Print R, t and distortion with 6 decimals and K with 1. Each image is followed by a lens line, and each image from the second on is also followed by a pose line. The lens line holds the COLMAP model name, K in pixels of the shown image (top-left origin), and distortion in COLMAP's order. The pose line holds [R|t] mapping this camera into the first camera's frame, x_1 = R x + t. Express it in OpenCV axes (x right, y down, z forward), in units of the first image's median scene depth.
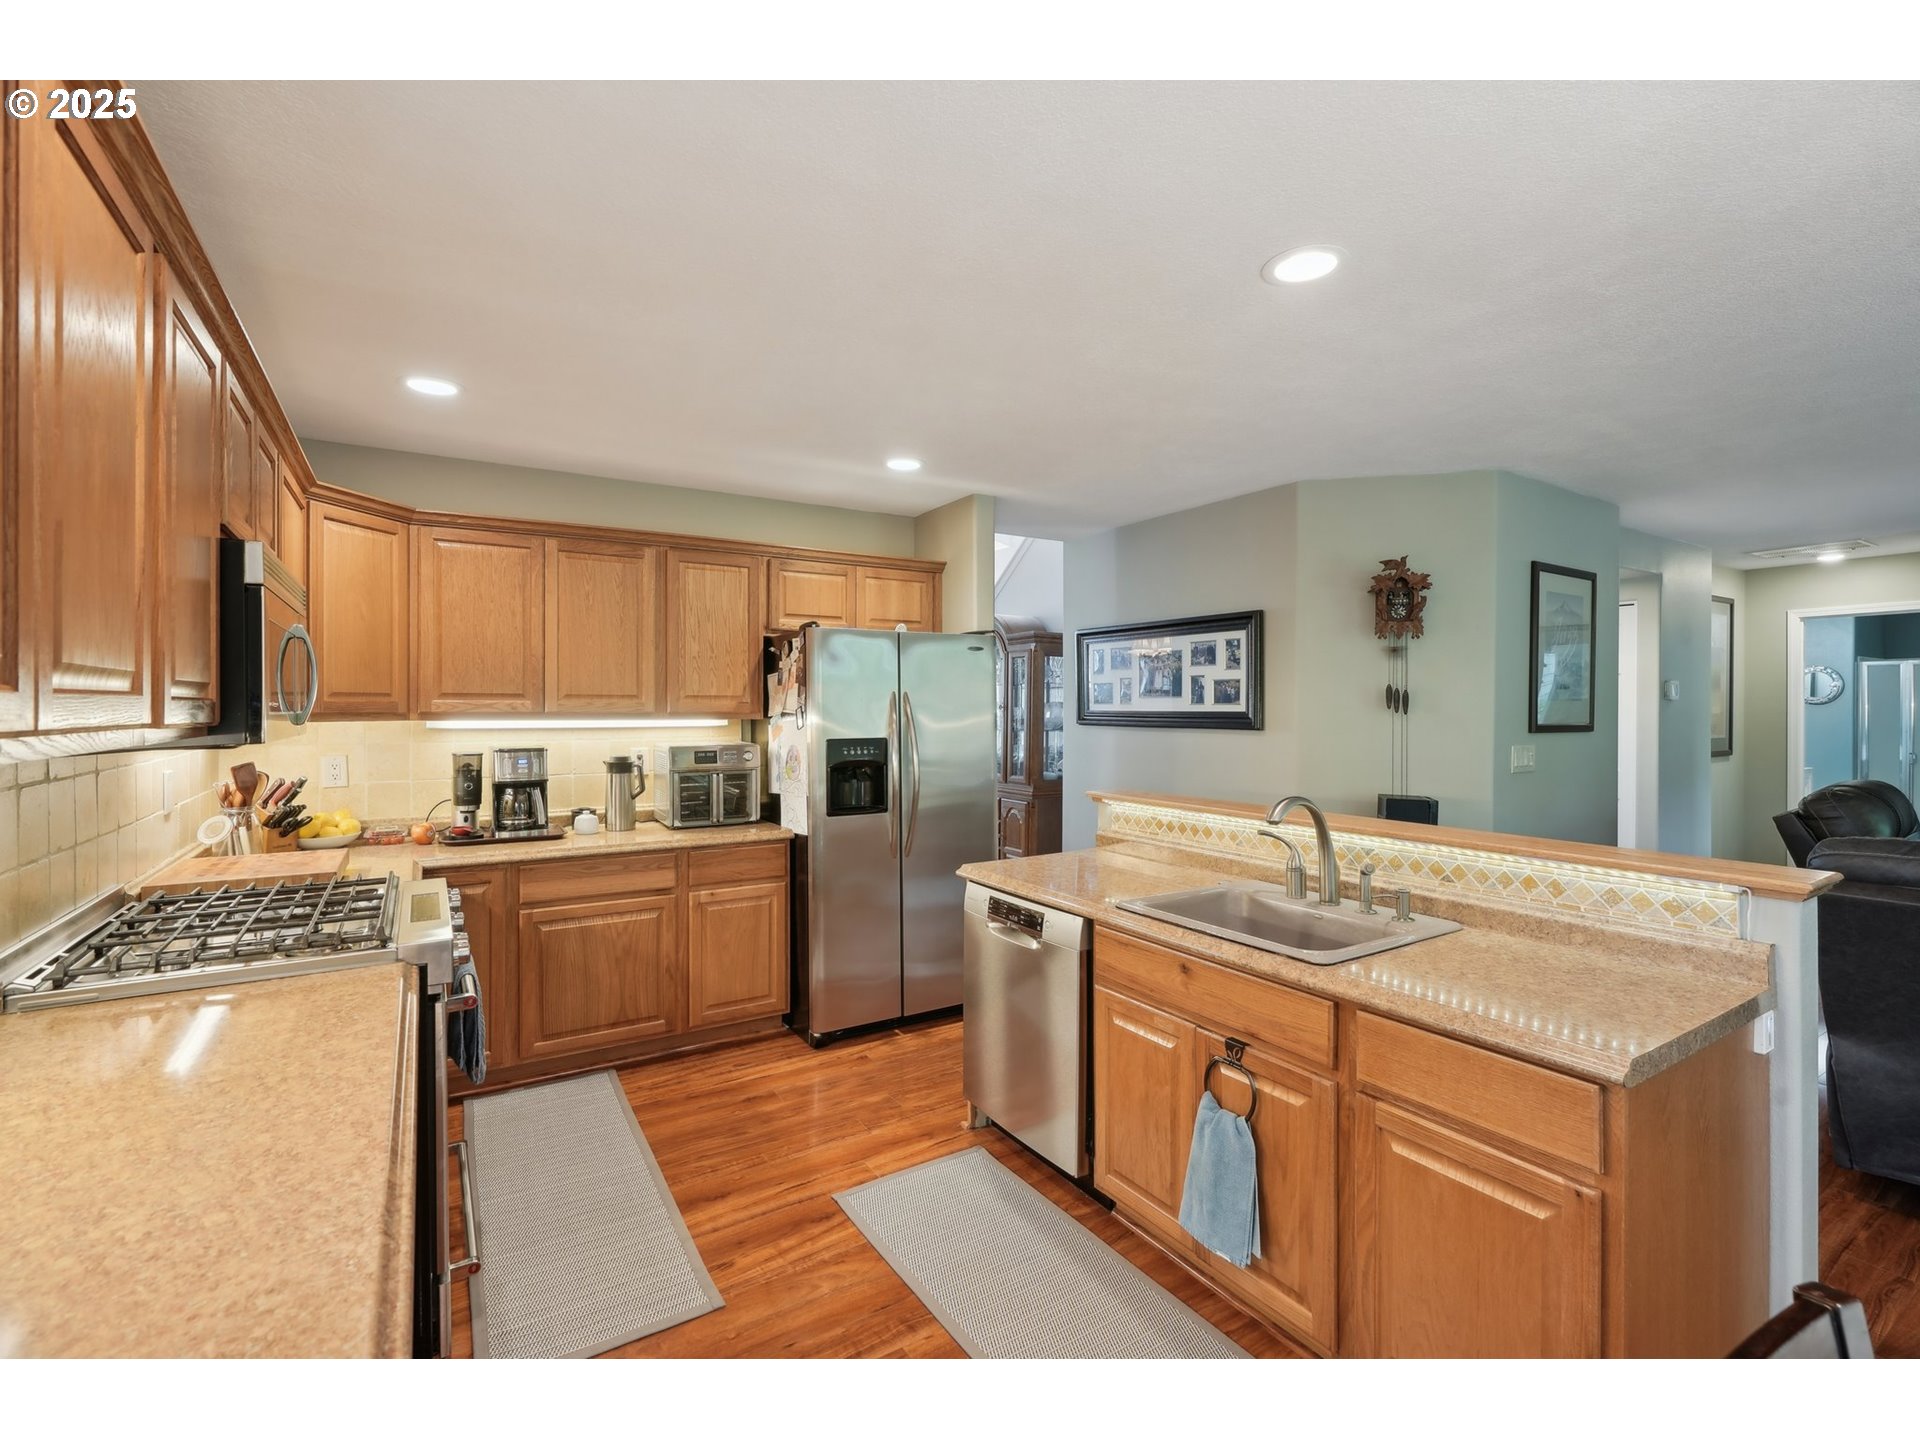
lens RADIAL K [[868.3, 0, 952.9], [0, 868.3, 711.9], [0, 0, 1]] dist [-0.014214, 0.006418]
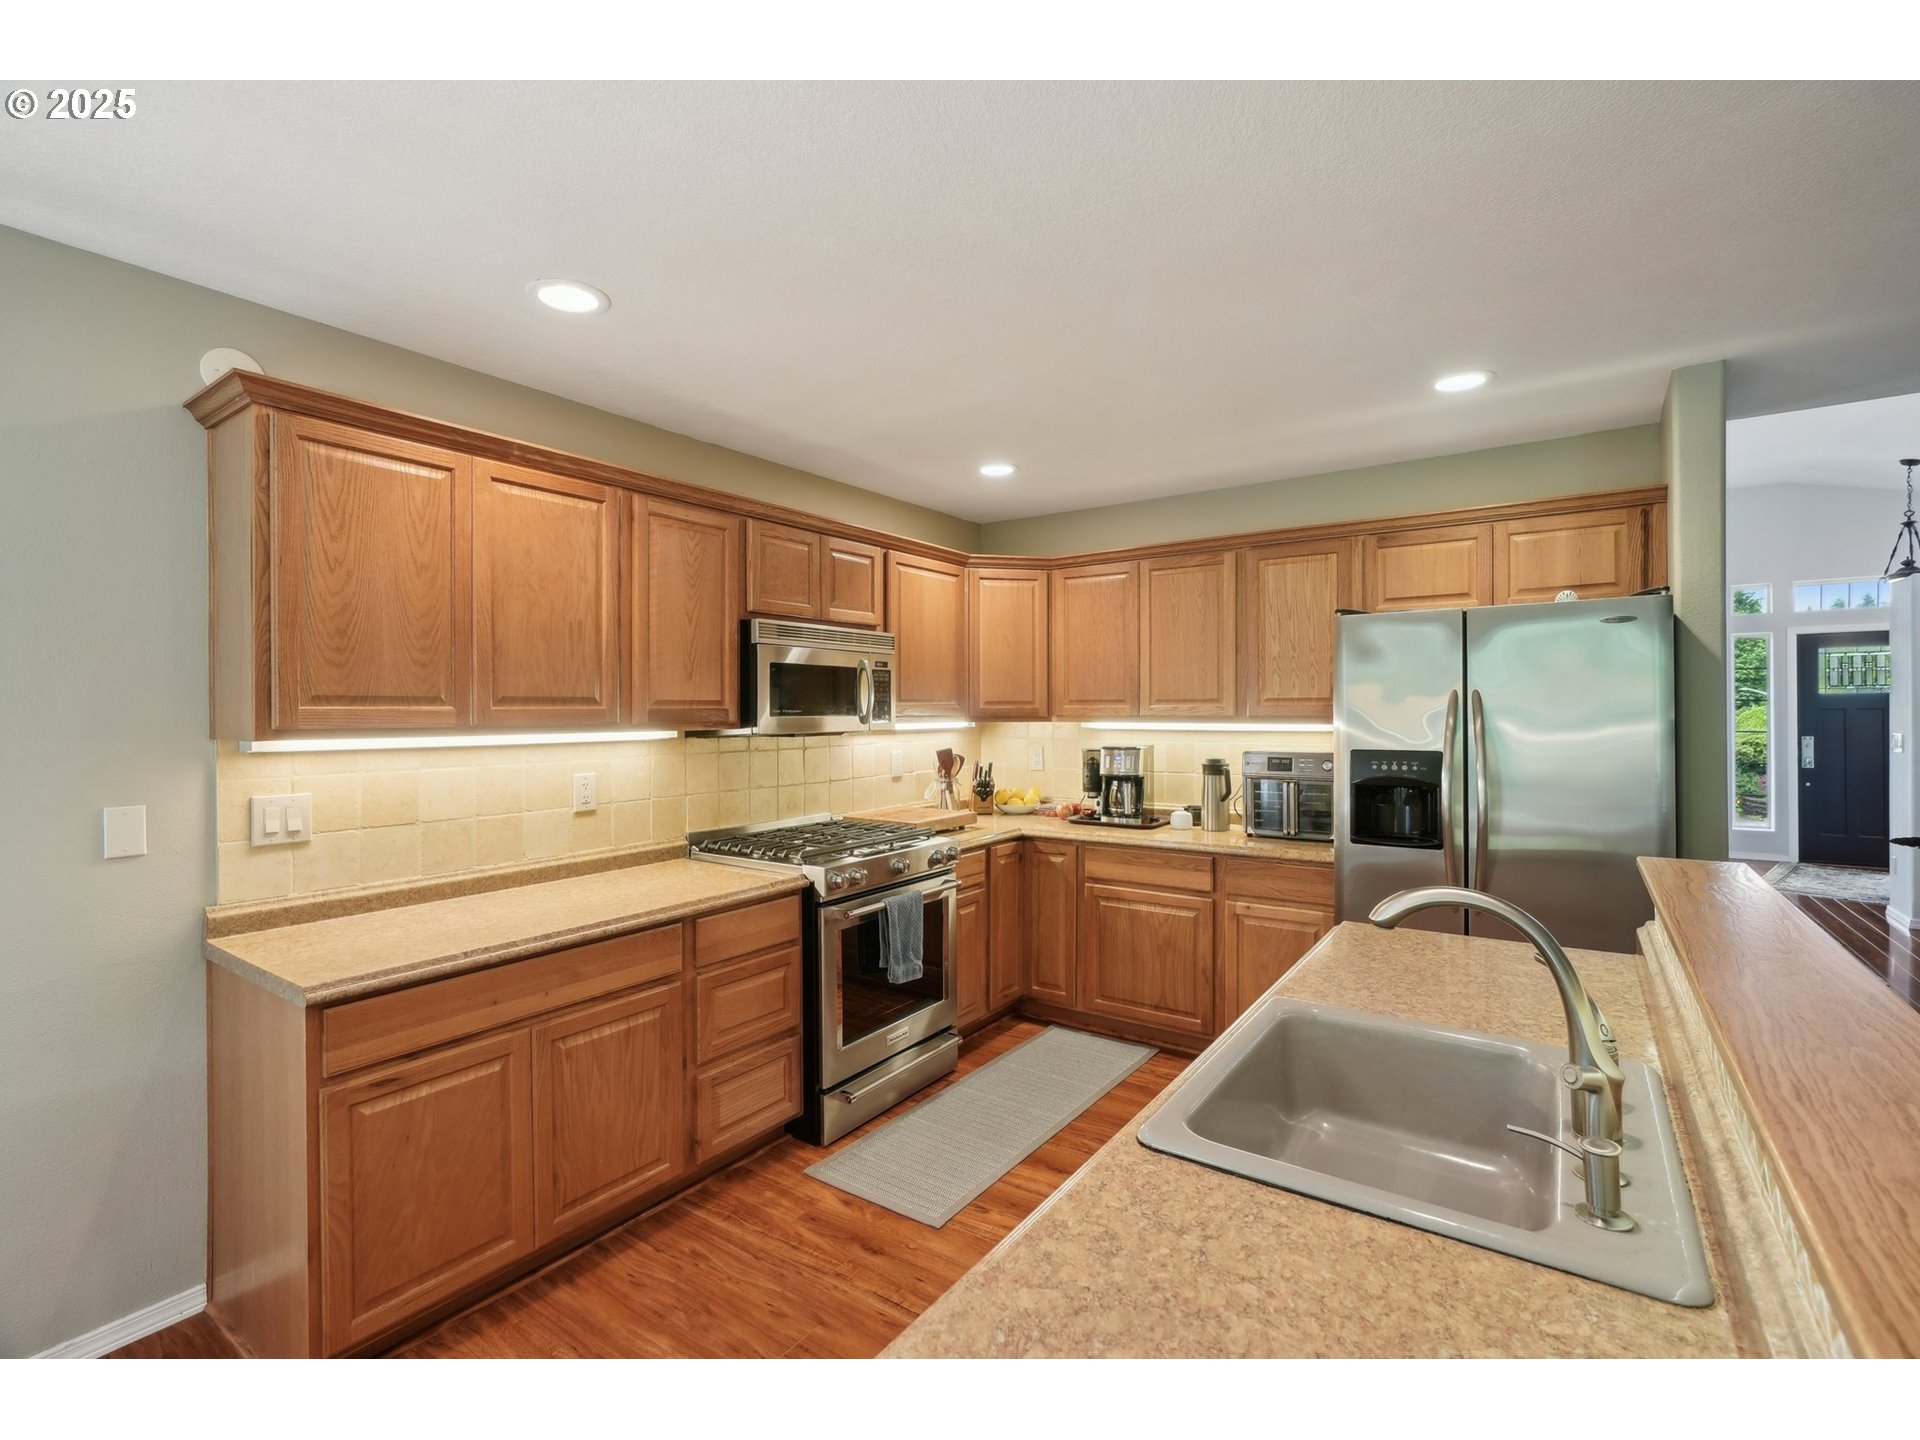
lens RADIAL K [[868.3, 0, 945.3], [0, 868.3, 710.4], [0, 0, 1]] dist [-0.014214, 0.006418]
pose [[0.387237, -0.001654, -0.921979, 0.482985], [-0.000605, 0.999998, -0.002048, -0.004198], [0.921980, 0.001351, 0.387235, 0.332870]]
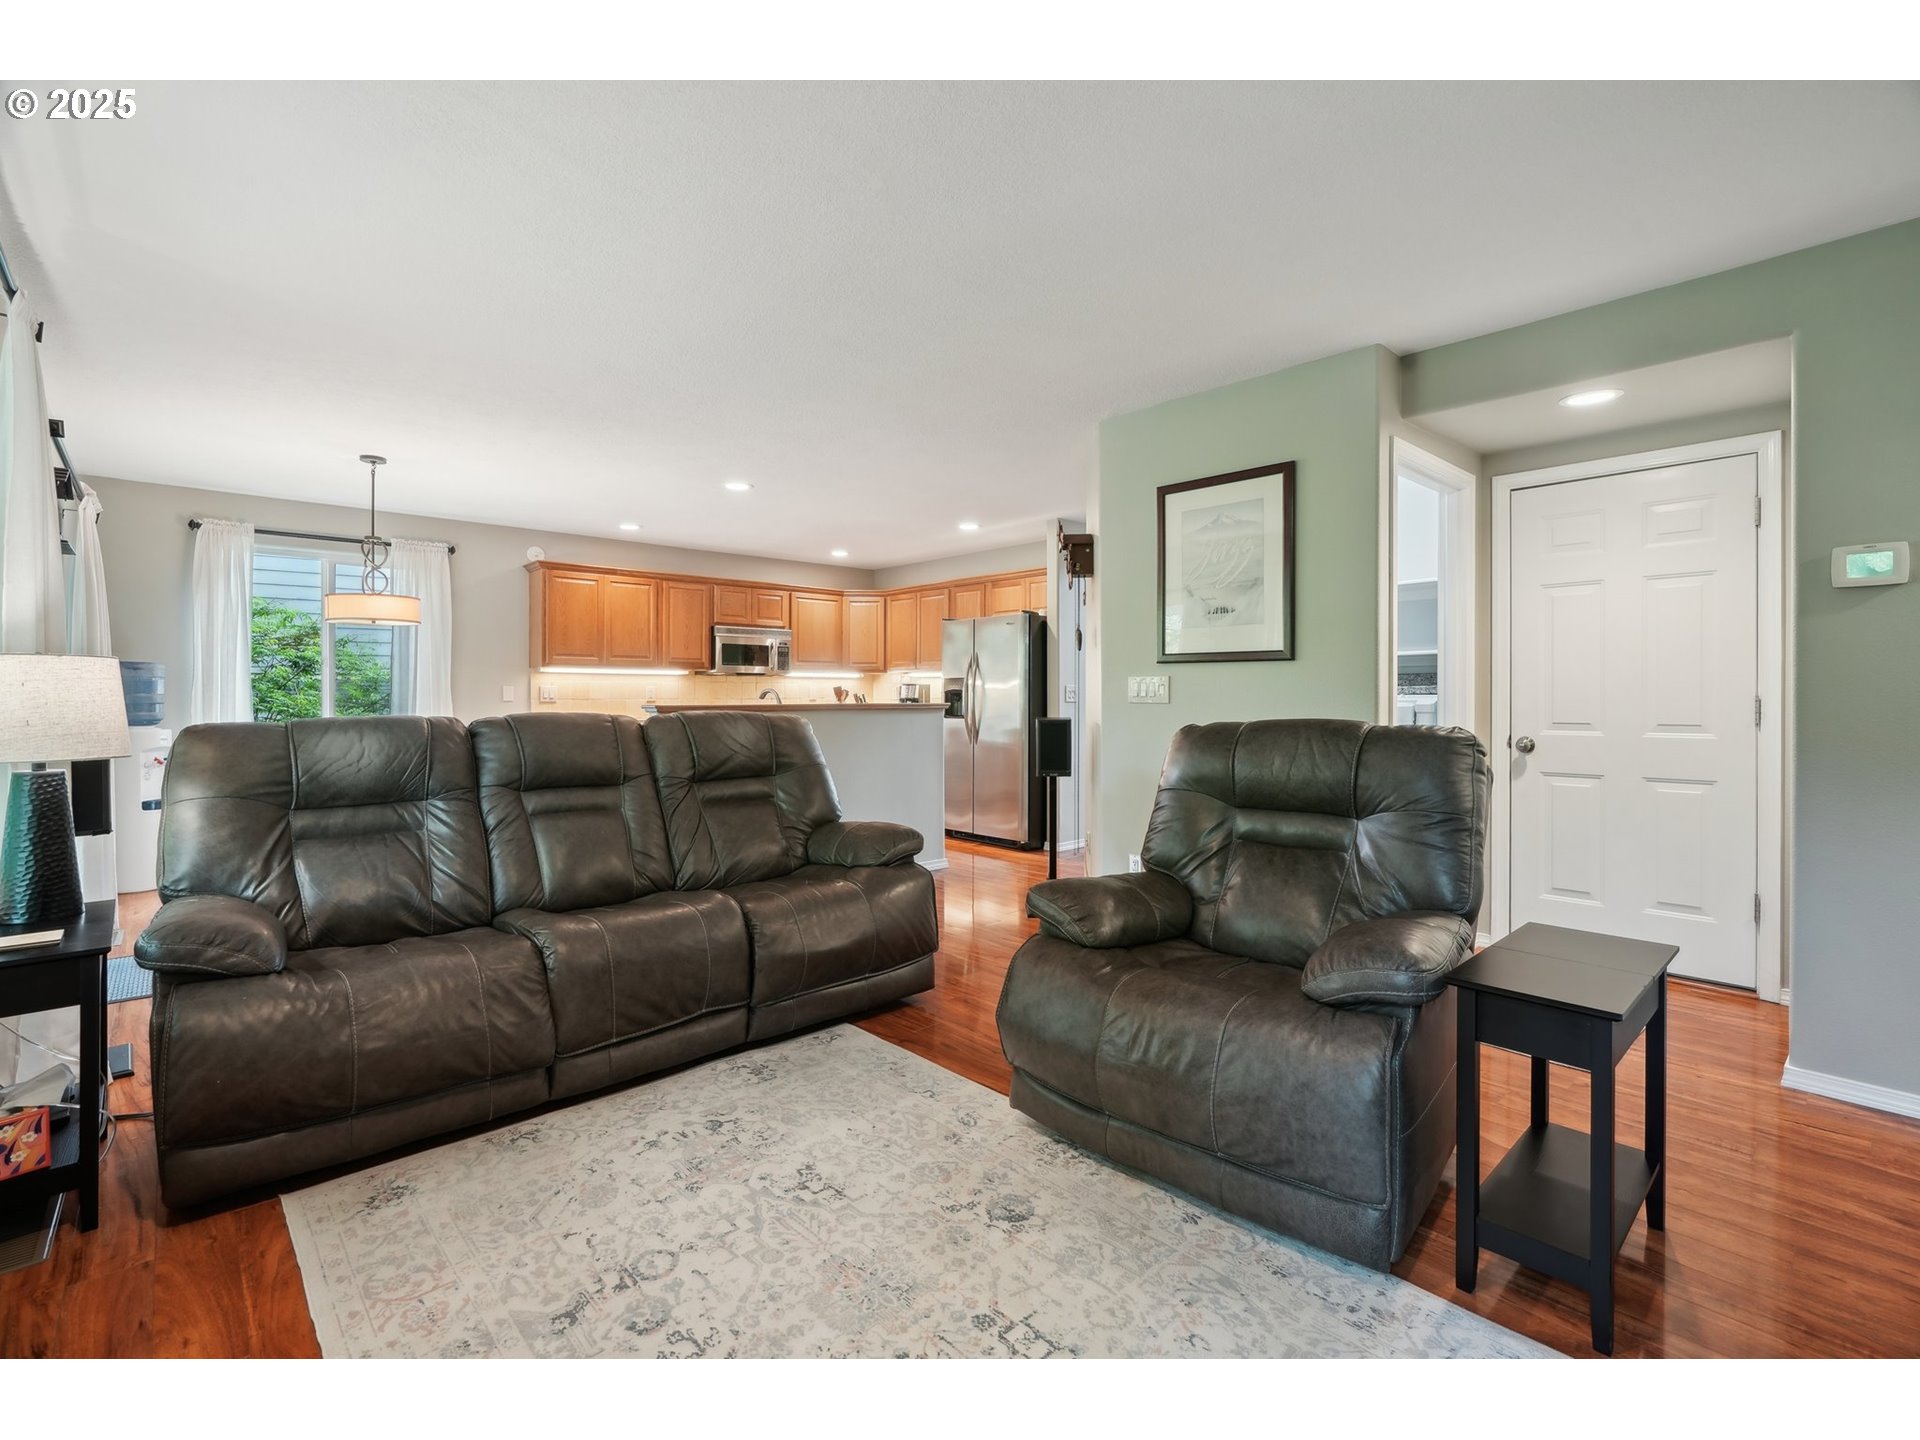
lens RADIAL K [[868.3, 0, 940.1], [0, 868.3, 694.8], [0, 0, 1]] dist [-0.014214, 0.006418]
pose [[0.160644, 0.000862, -0.987012, 1.843386], [-0.009053, 0.999959, -0.000600, 0.070925], [0.986971, 0.009032, 0.160645, 0.704231]]
